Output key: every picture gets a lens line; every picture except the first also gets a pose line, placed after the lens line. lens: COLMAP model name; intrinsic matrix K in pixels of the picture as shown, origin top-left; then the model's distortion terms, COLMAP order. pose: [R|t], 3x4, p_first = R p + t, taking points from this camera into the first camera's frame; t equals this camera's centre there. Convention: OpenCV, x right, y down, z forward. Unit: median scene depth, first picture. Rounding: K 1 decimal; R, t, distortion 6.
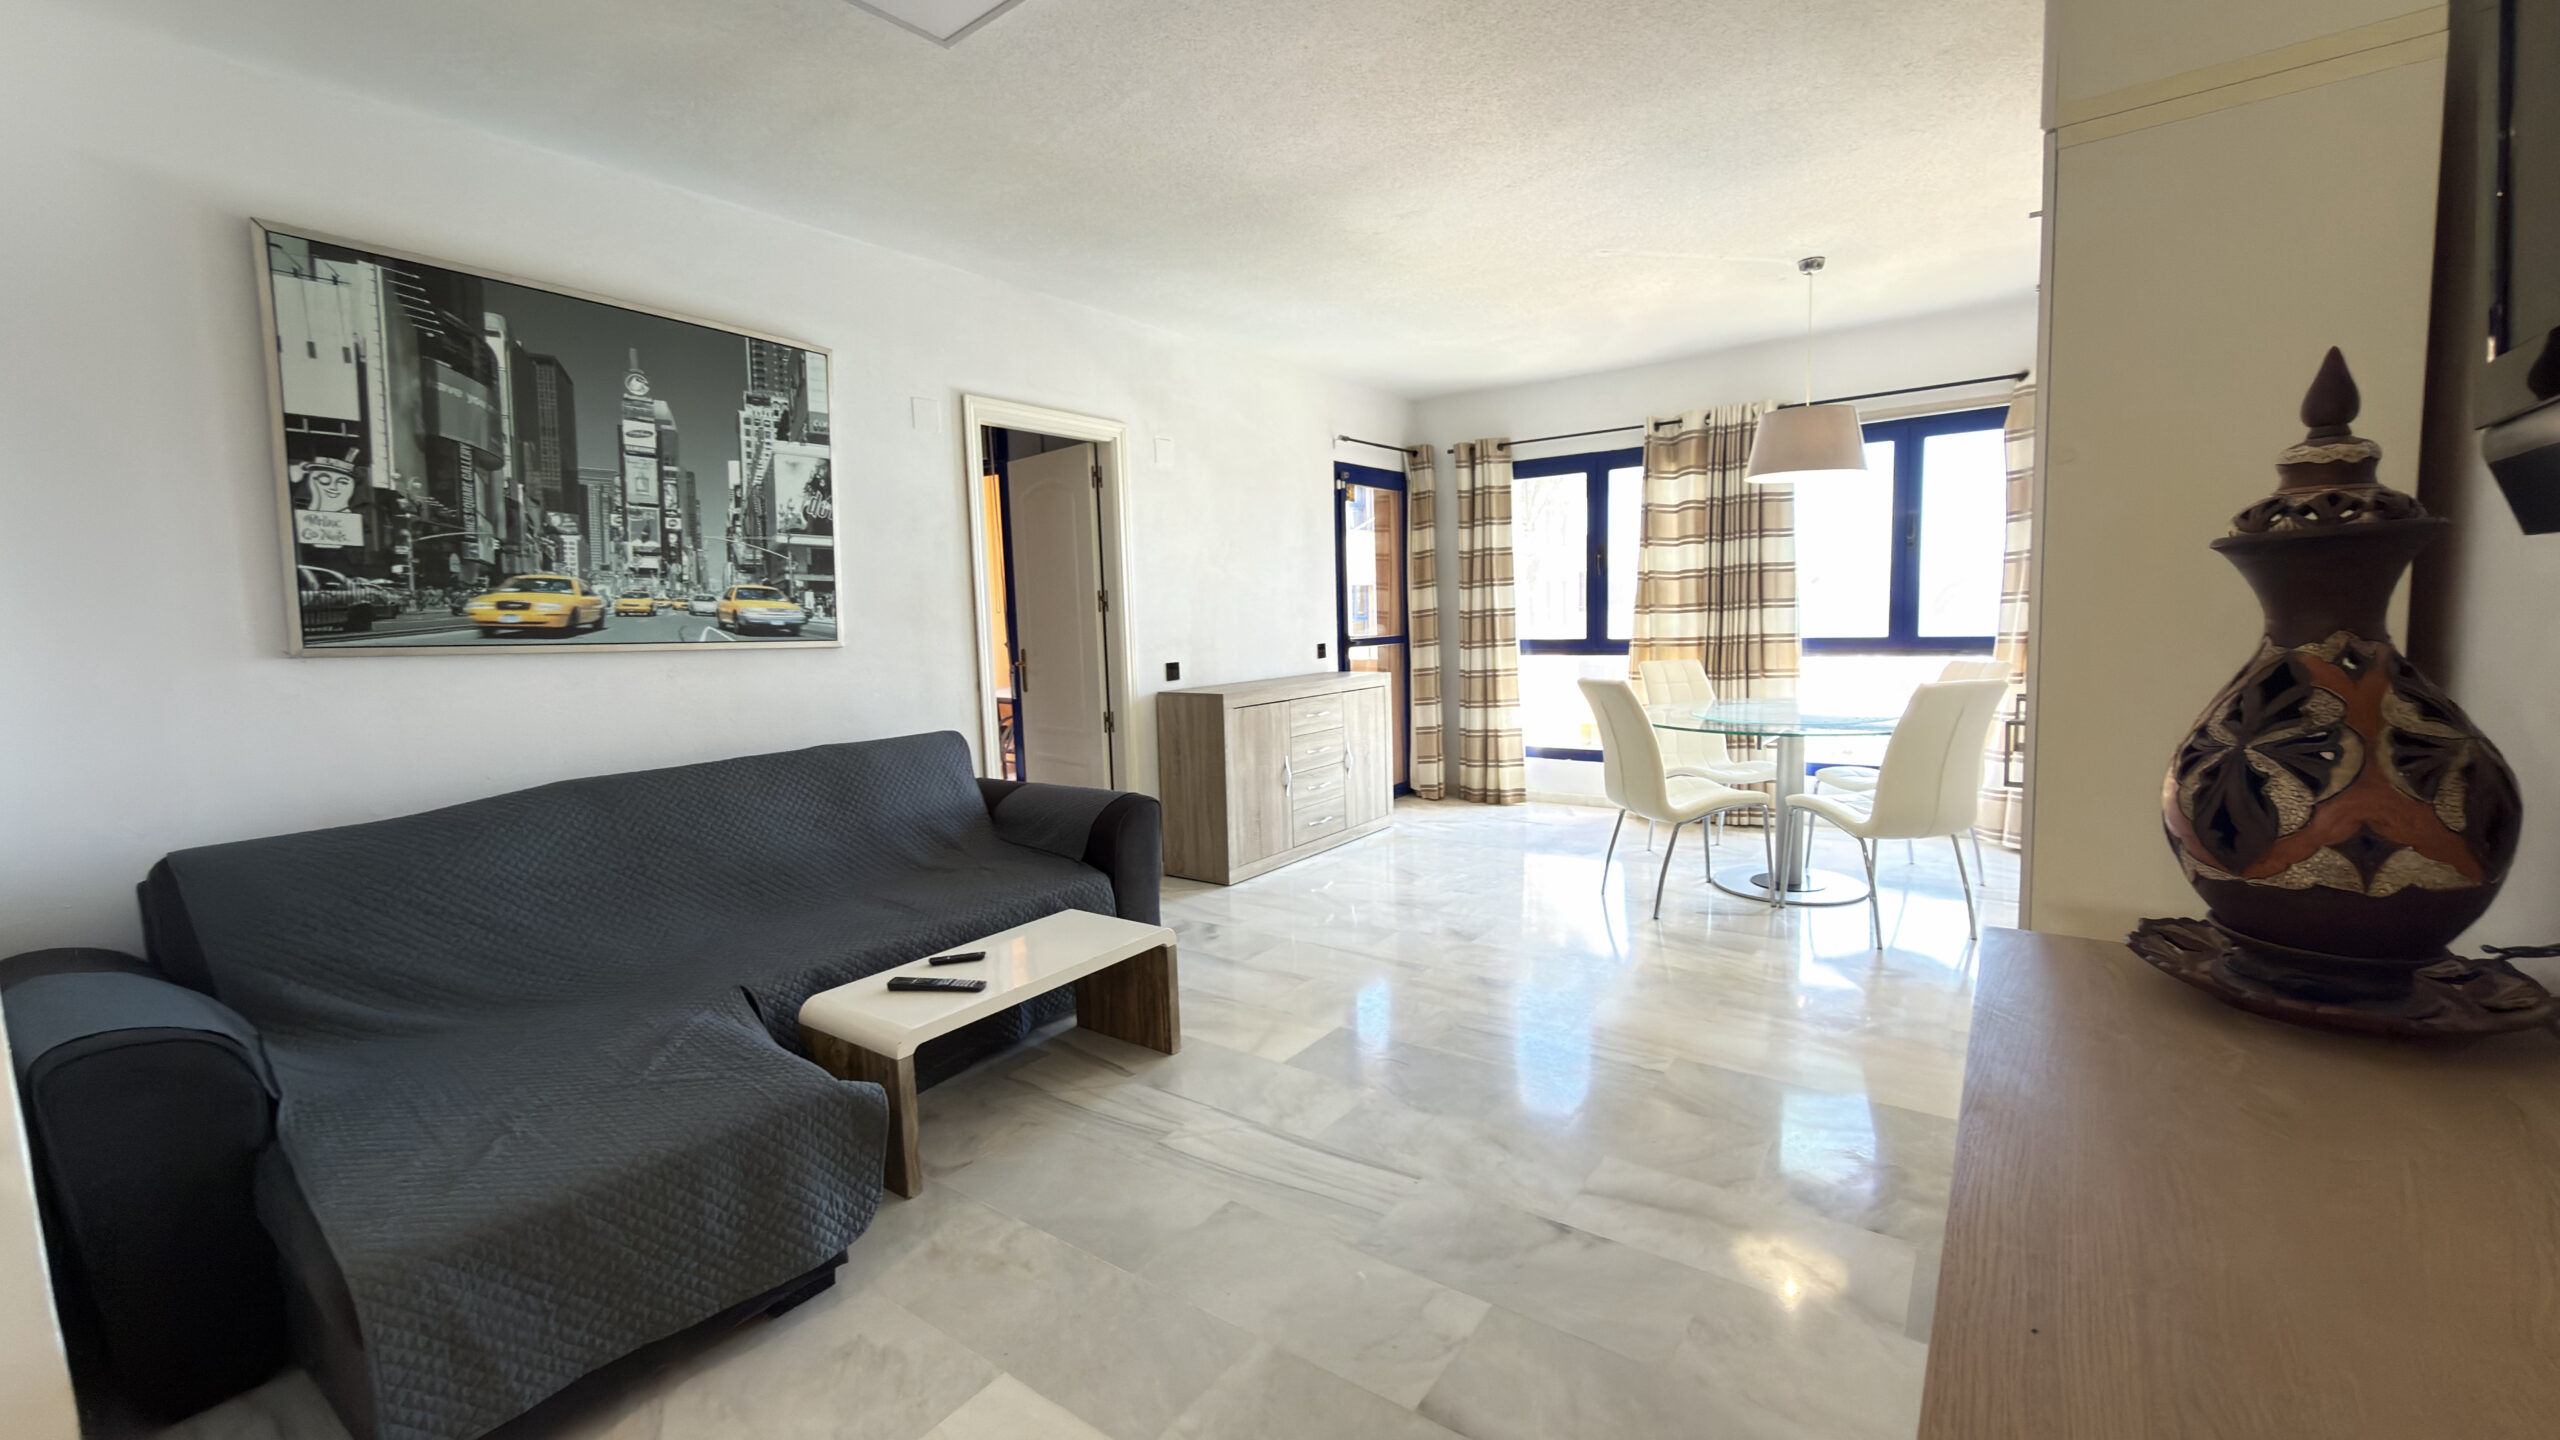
lens RADIAL K [[1026.6, 0, 1277.7], [0, 1026.6, 714.0], [0, 0, 1]] dist [-0.001438, 0.000644]
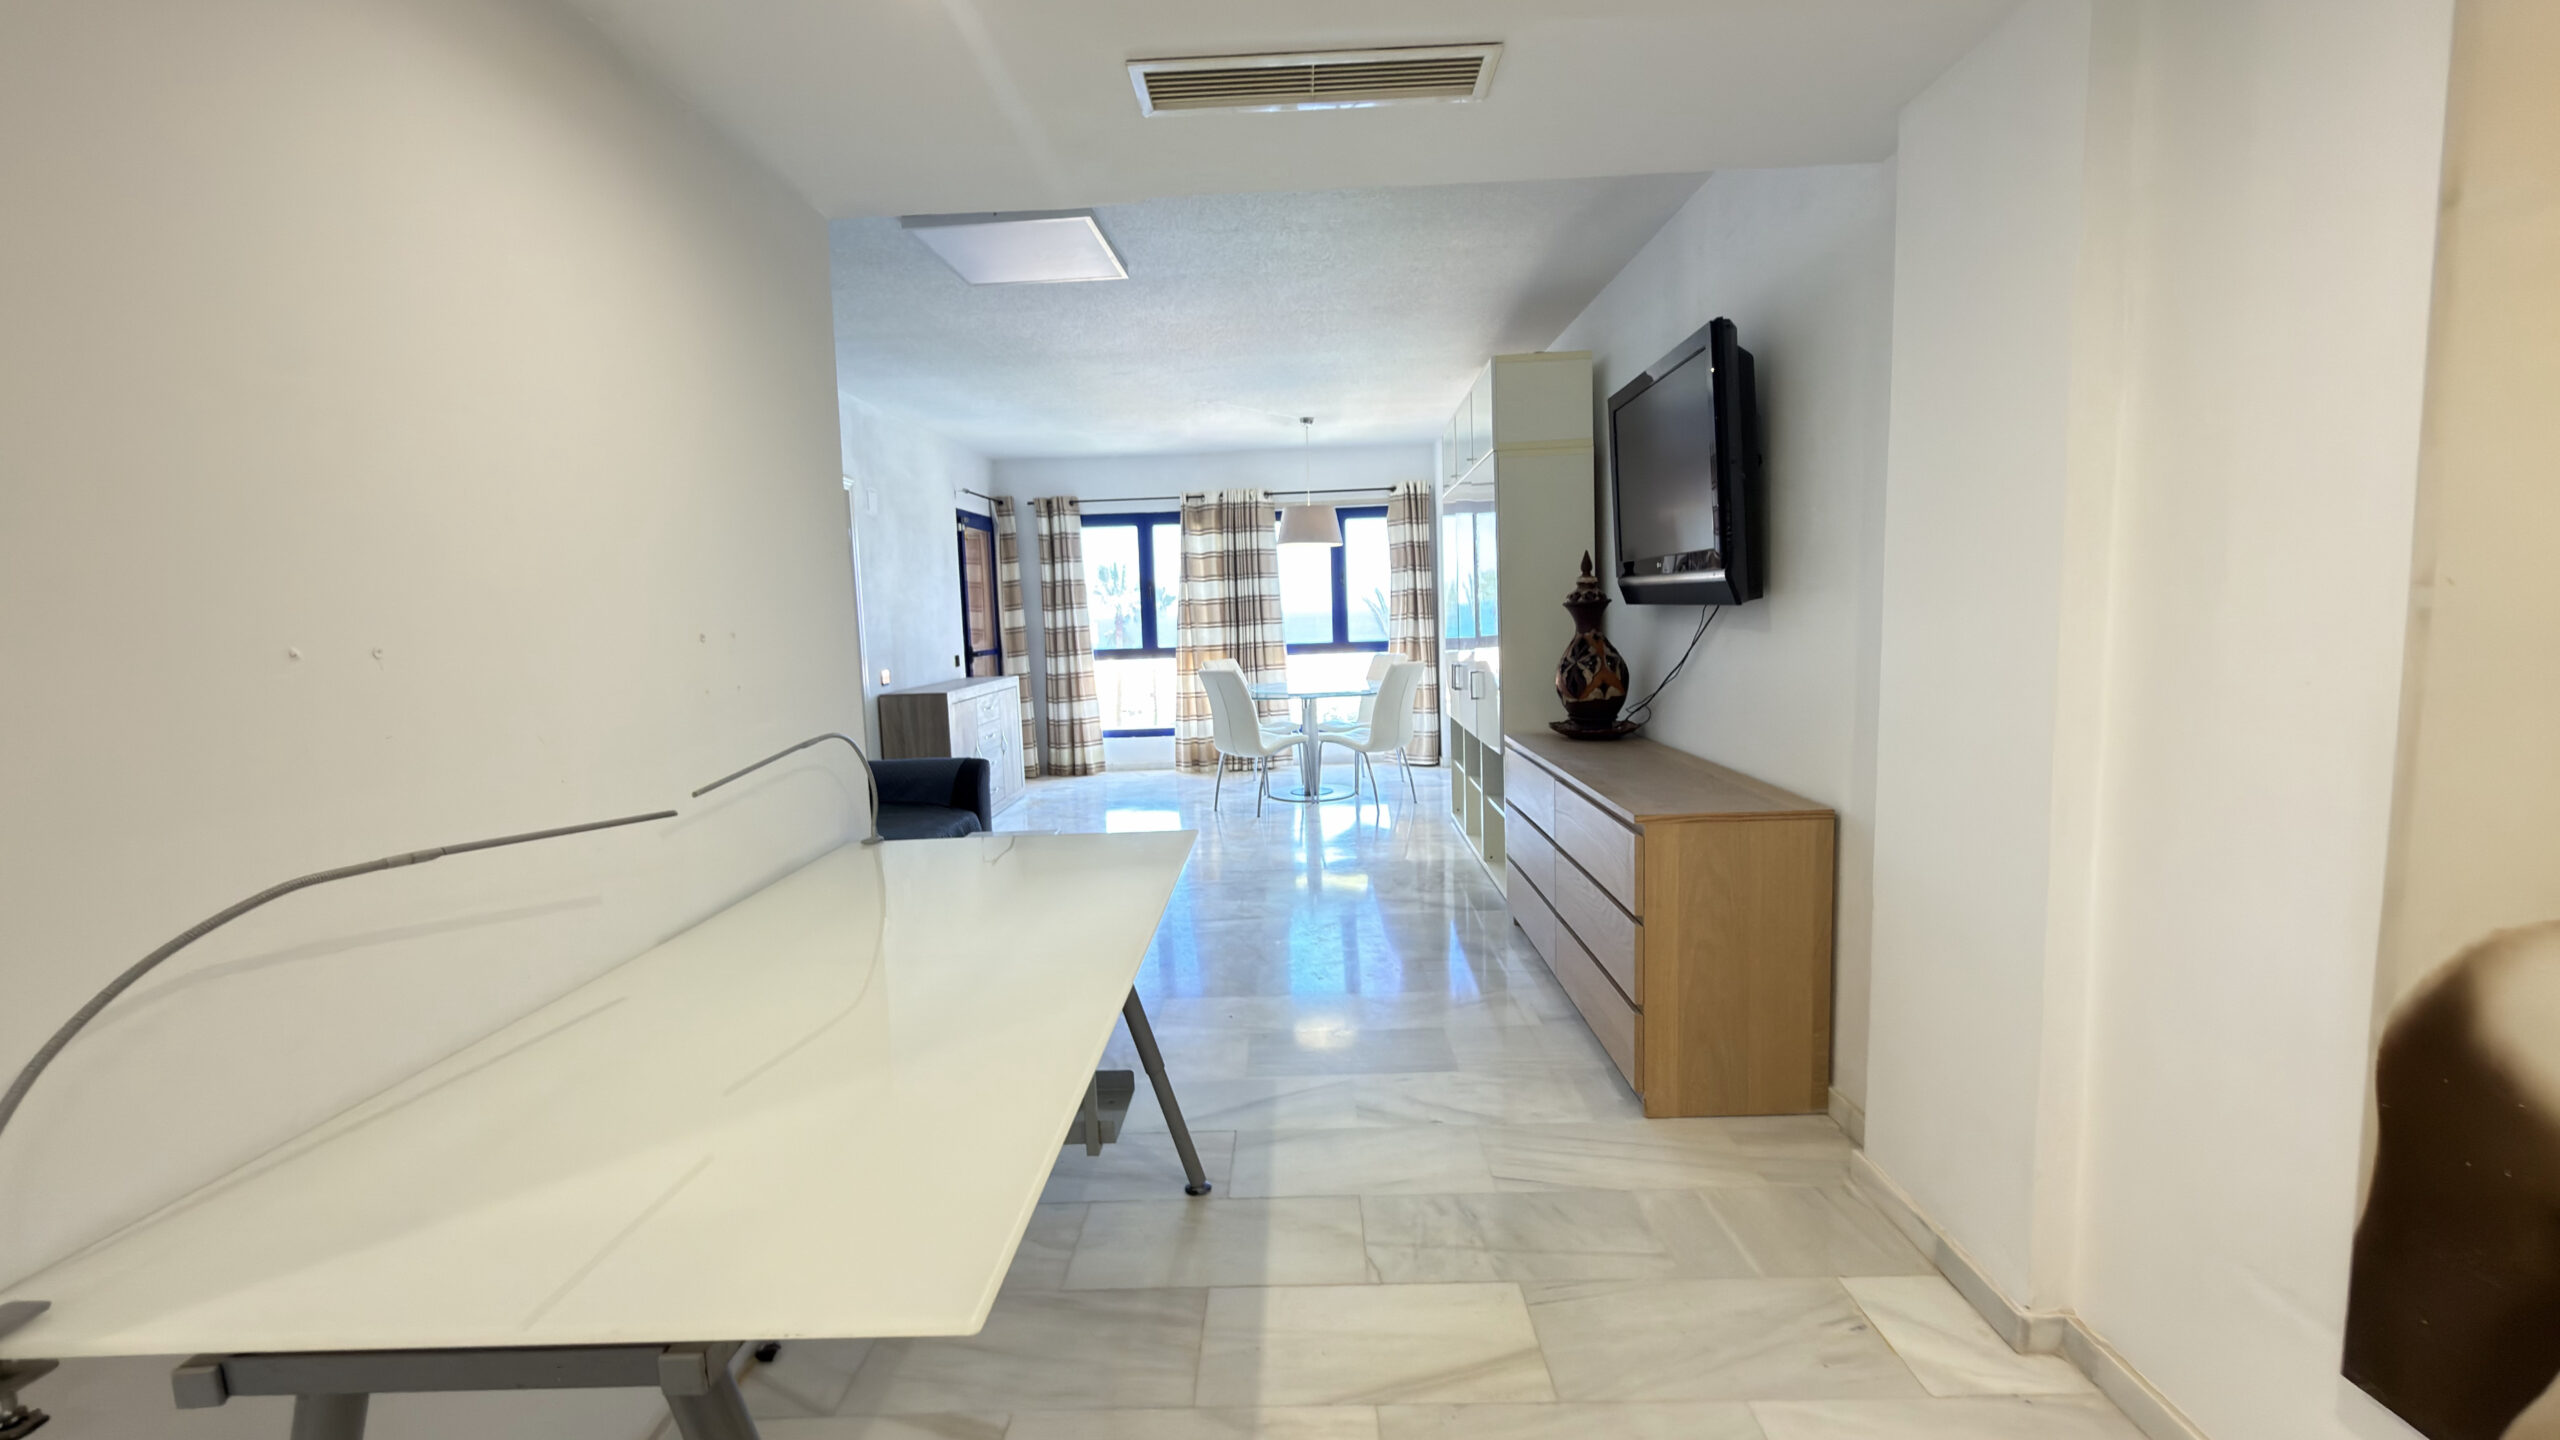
lens RADIAL K [[1026.6, 0, 1282.9], [0, 1026.6, 716.3], [0, 0, 1]] dist [-0.001438, 0.000644]
pose [[0.819952, -0.056832, 0.569604, -0.340448], [0.065223, 0.997855, 0.005671, 0.023320], [-0.568704, 0.032501, 0.821900, -0.235599]]
